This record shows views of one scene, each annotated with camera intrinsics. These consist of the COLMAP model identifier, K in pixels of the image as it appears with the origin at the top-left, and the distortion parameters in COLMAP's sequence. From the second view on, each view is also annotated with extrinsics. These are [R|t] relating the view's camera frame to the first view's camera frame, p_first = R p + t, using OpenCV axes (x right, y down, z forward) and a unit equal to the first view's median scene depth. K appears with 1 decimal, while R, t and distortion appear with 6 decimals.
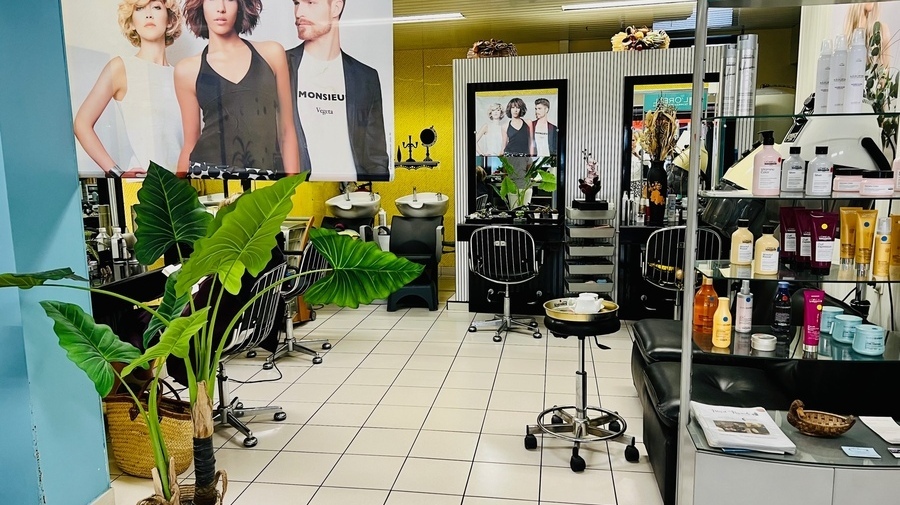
lens RADIAL K [[669.1, 0, 446.5], [0, 669.1, 255.2], [0, 0, 1]] dist [0.106654, -0.118361]
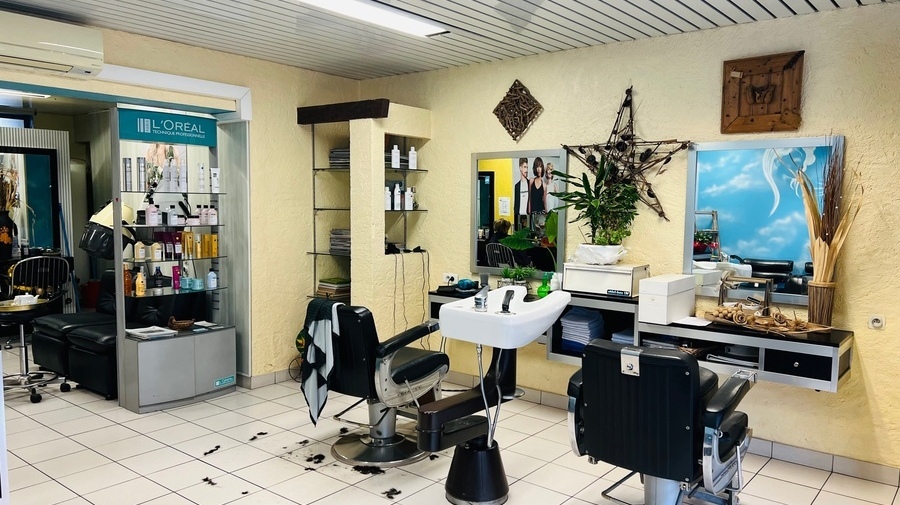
lens RADIAL K [[669.1, 0, 446.5], [0, 669.1, 255.2], [0, 0, 1]] dist [0.106654, -0.118361]
pose [[0.500001, -0.054886, 0.864284, -0.390688], [0.119950, 0.992760, -0.006348, 0.054754], [-0.857678, 0.106845, 0.502965, -0.377139]]
